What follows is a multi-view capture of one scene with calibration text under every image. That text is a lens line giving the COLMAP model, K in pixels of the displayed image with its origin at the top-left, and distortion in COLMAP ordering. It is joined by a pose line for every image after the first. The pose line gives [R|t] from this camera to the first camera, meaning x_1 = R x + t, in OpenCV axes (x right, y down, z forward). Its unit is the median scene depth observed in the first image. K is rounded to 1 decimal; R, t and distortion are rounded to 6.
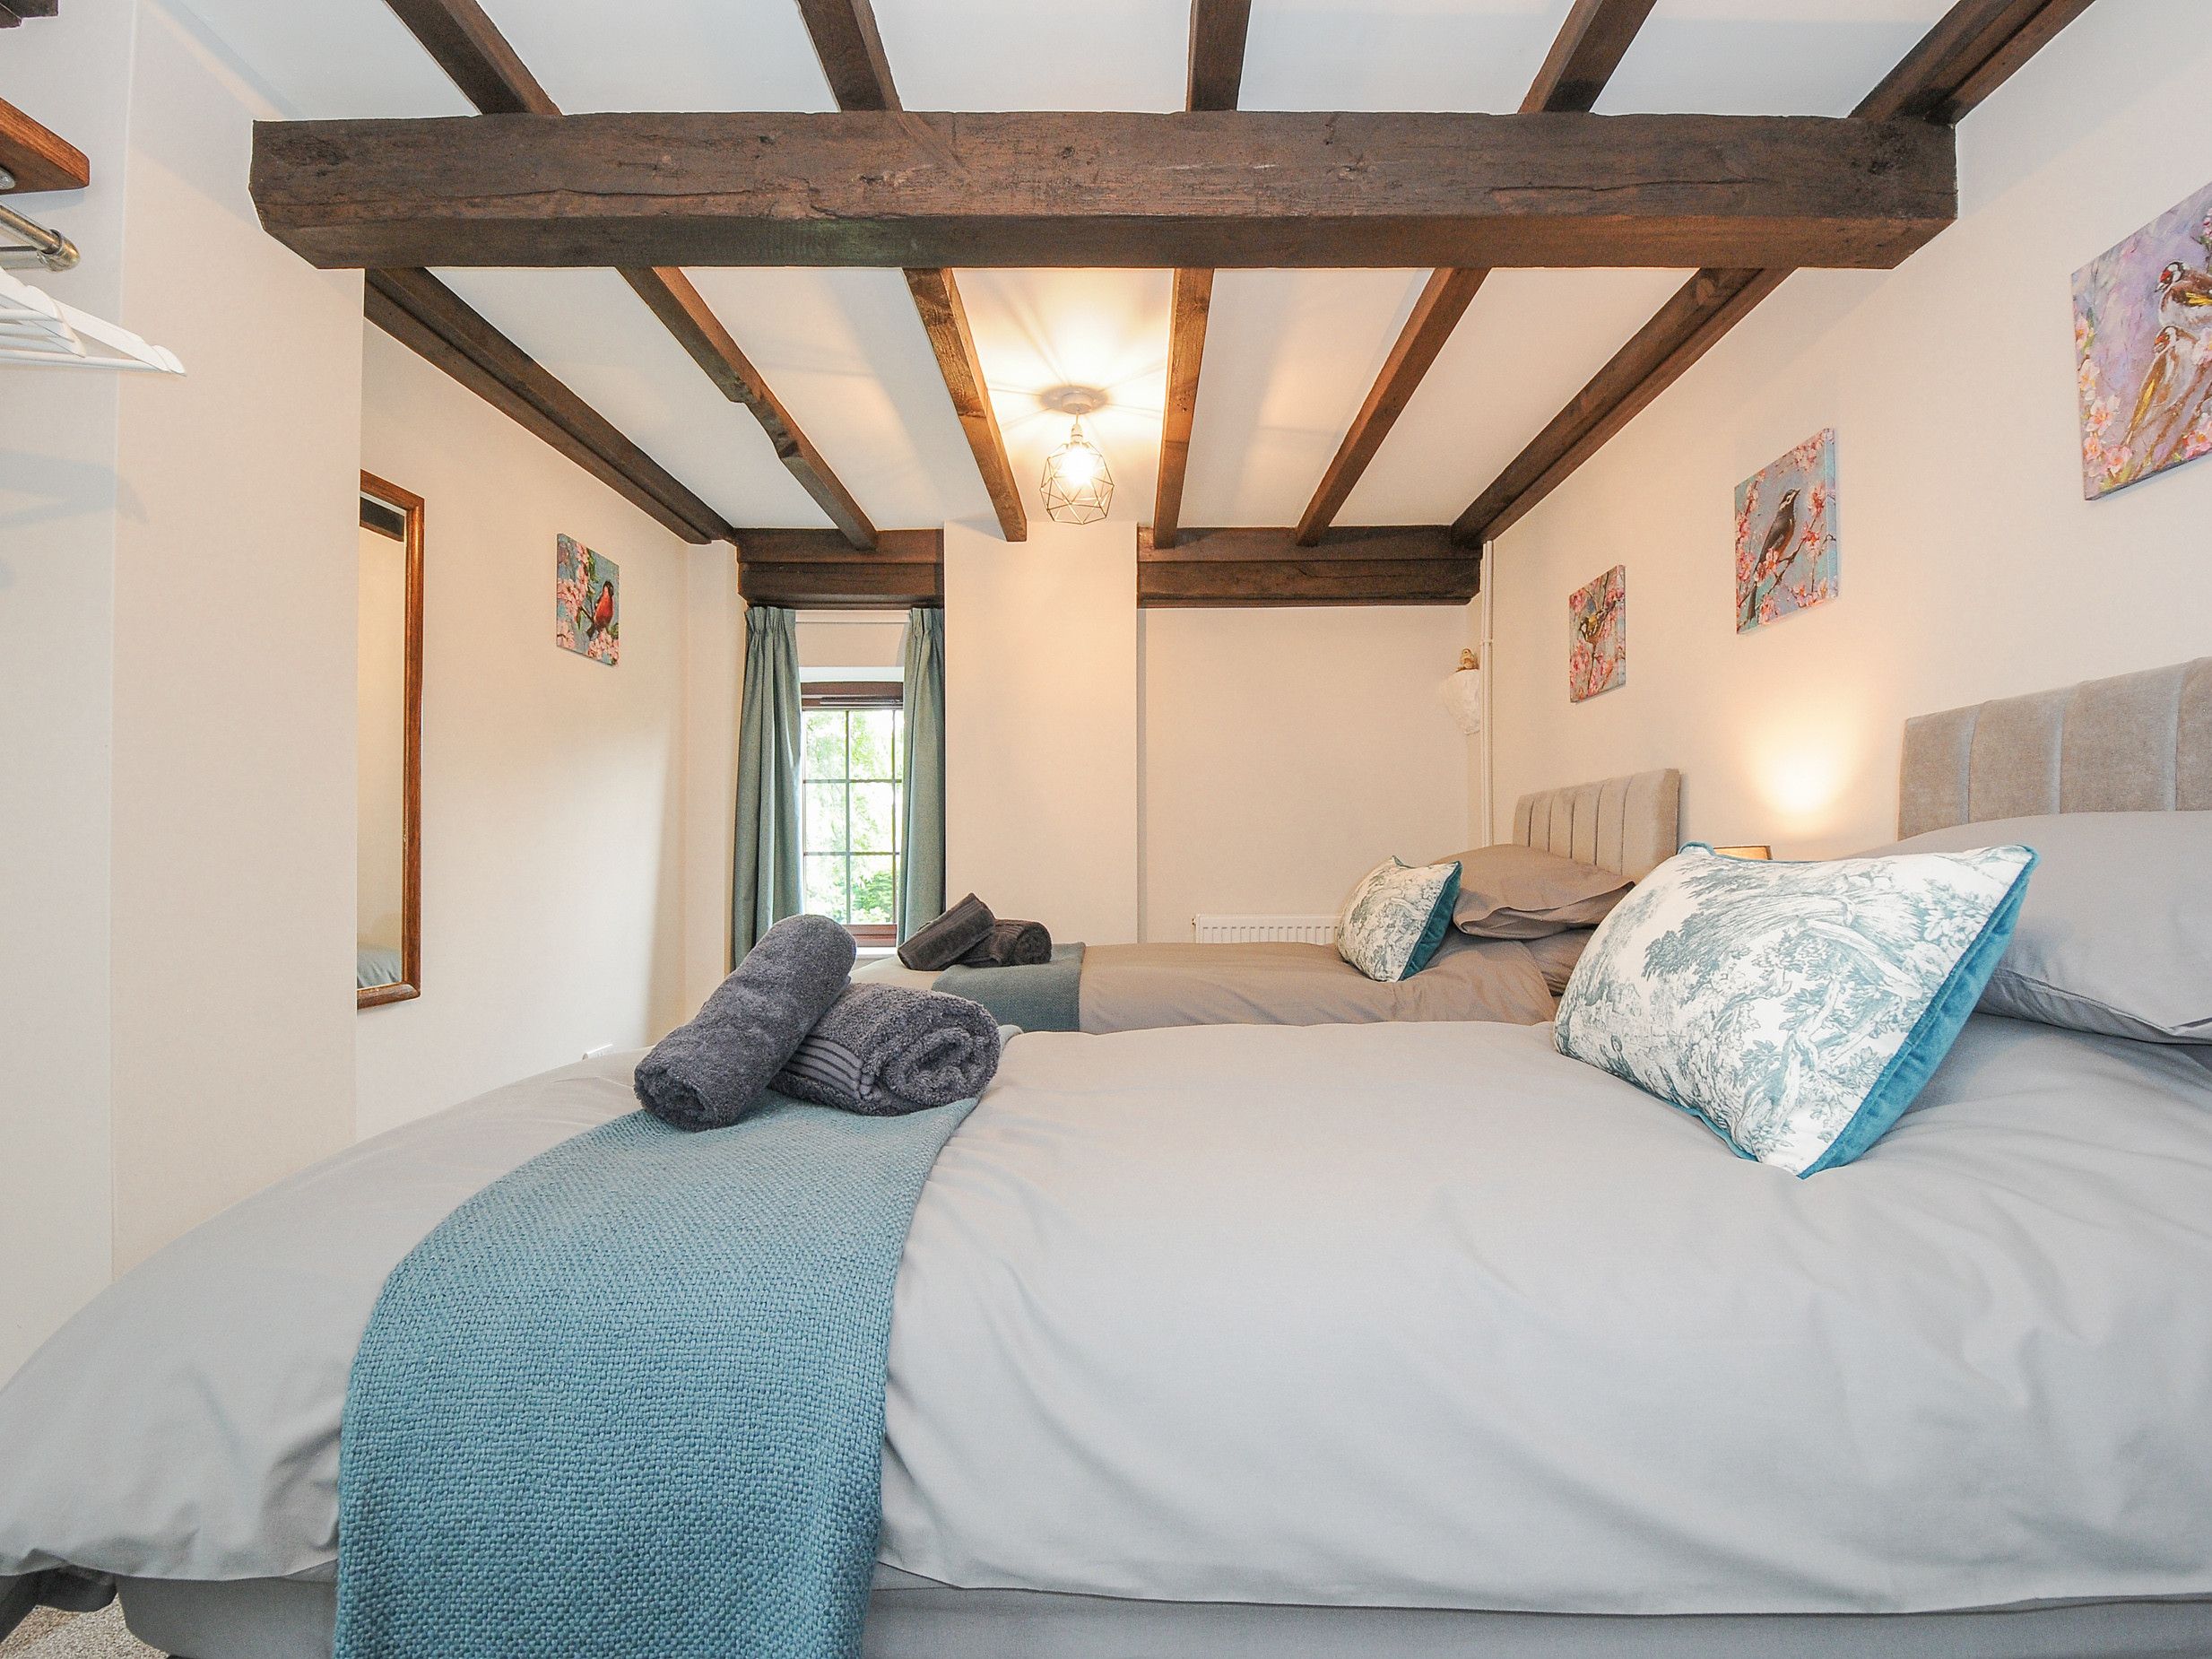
lens RADIAL K [[966.6, 0, 1106.0], [0, 966.6, 829.5], [0, 0, 1]] dist [0.001676, -0.008799]
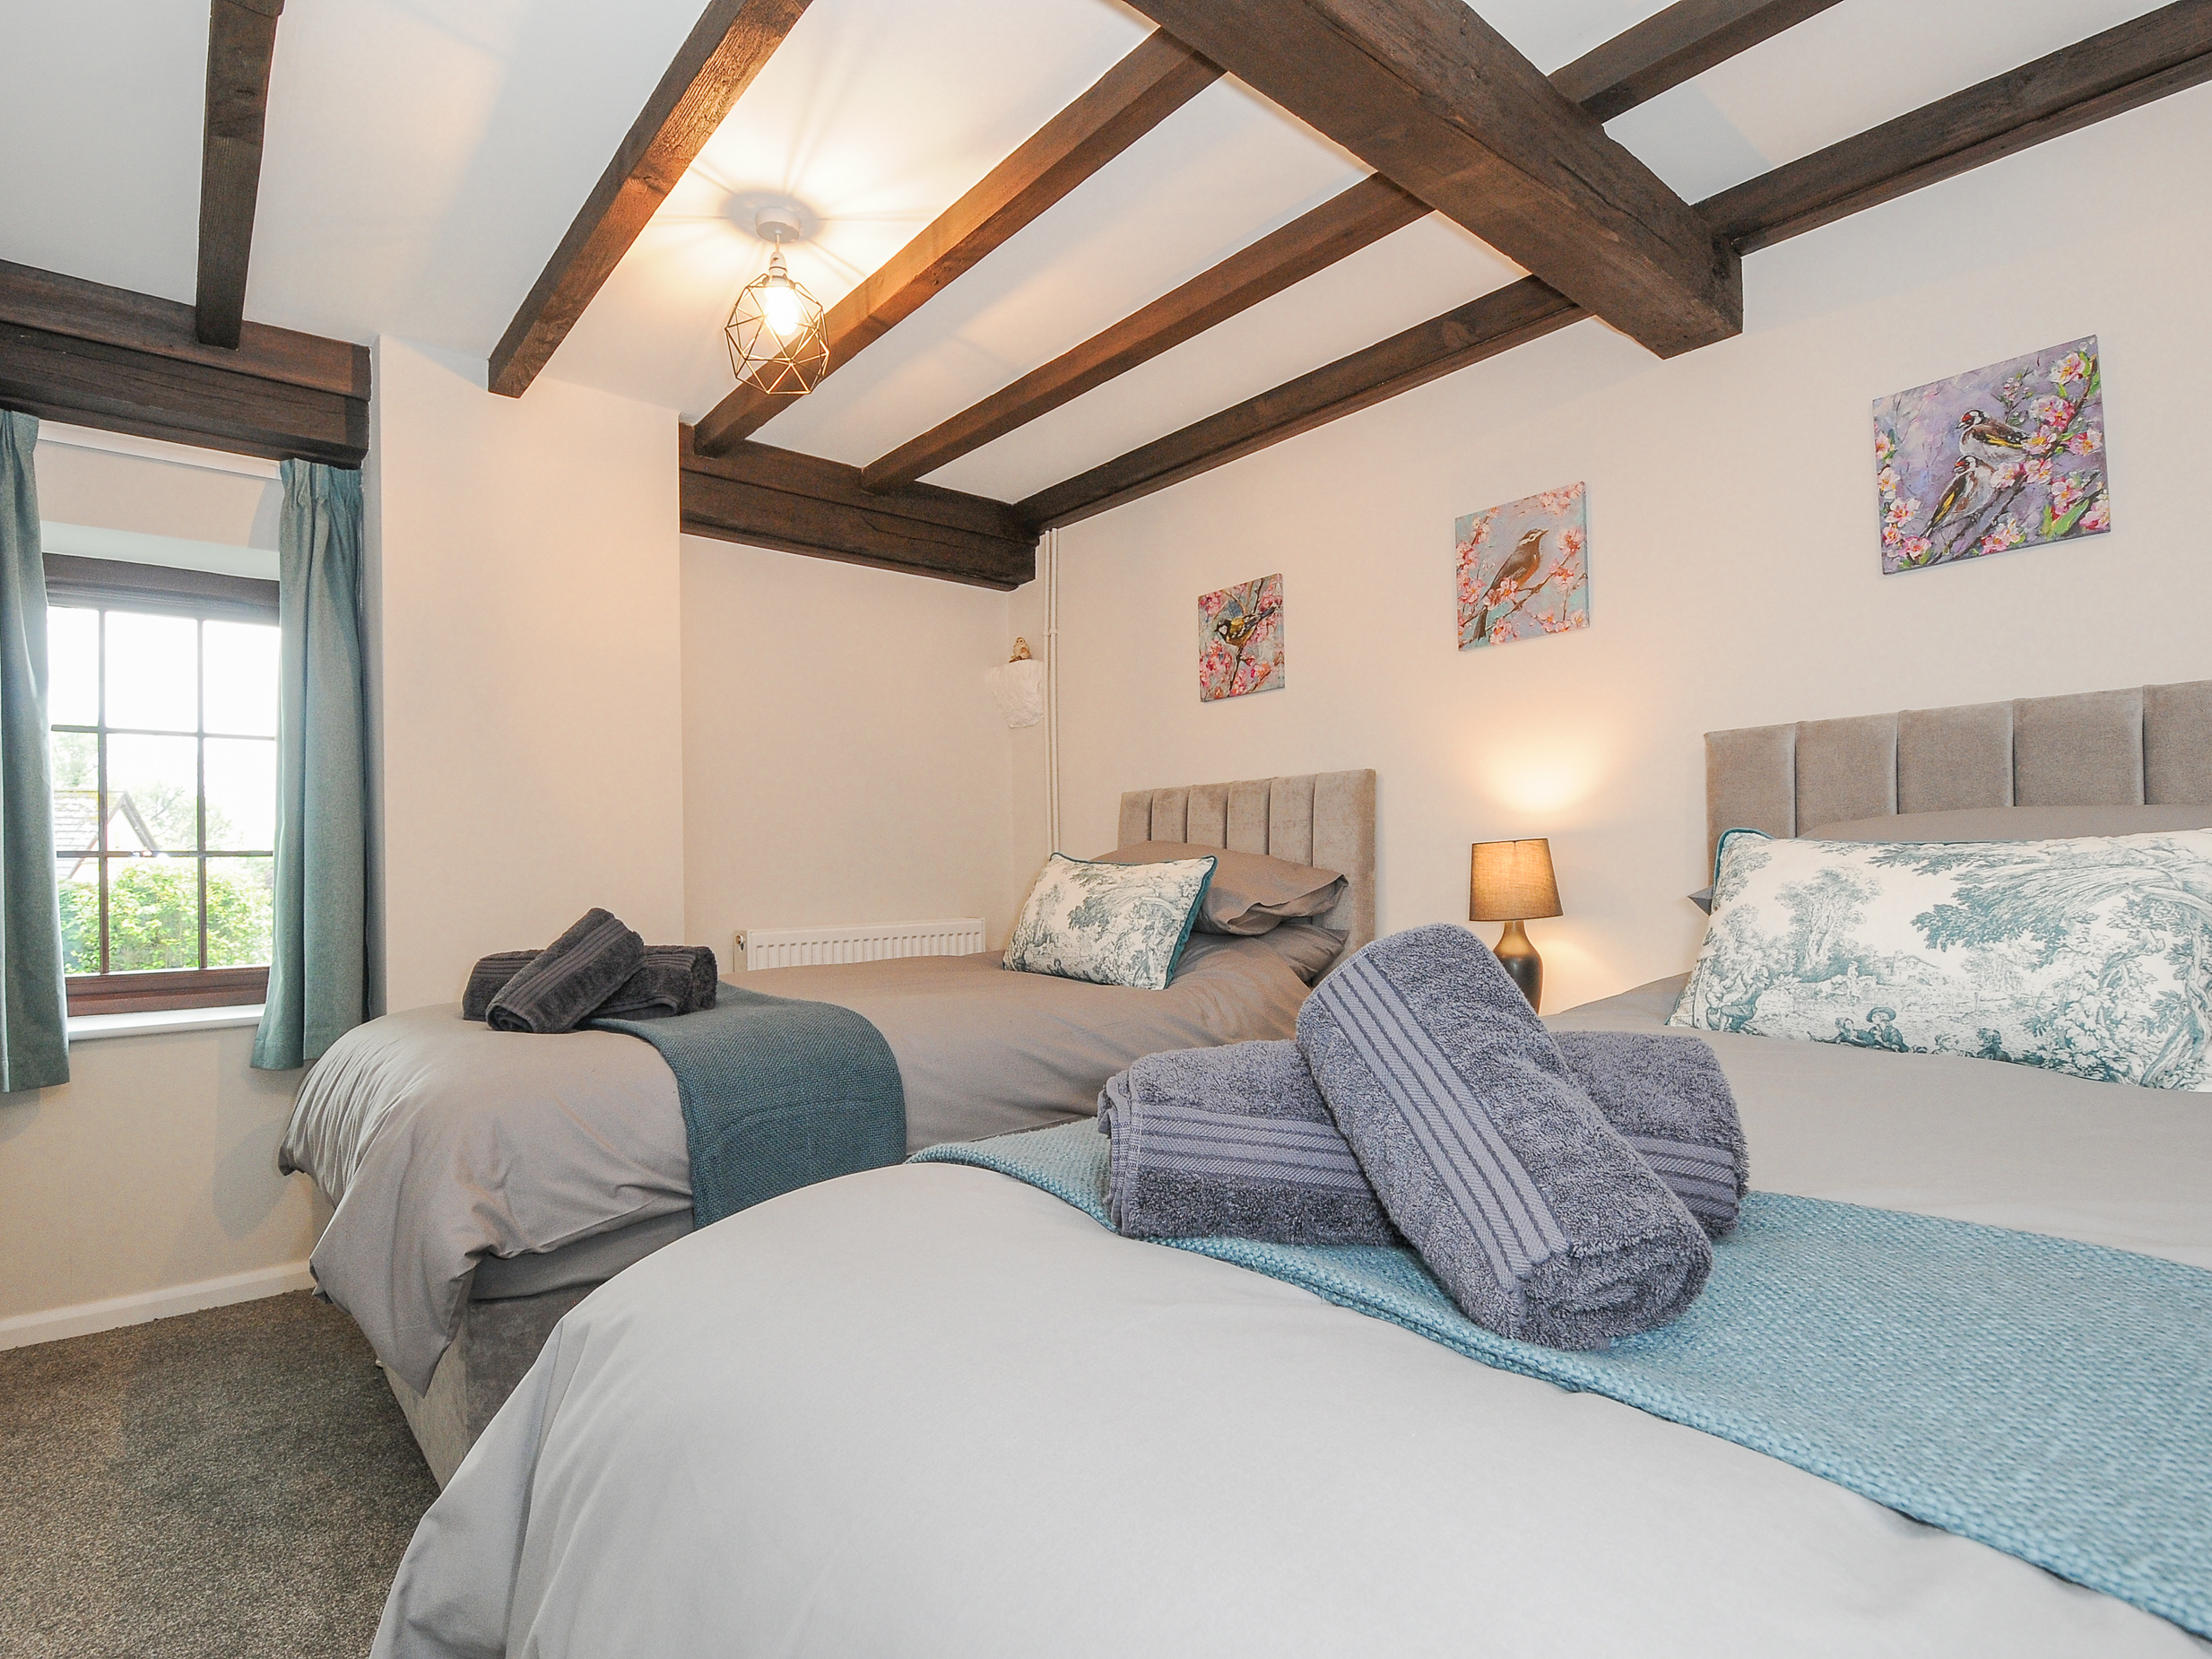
lens RADIAL K [[1045.5, 0, 1106.0], [0, 1045.5, 829.5], [0, 0, 1]] dist [0.023898, -0.023441]
pose [[0.788728, 0.013595, 0.614593, -0.450344], [-0.011050, 0.999907, -0.007939, 0.020196], [-0.614644, -0.000530, 0.788805, 0.326180]]
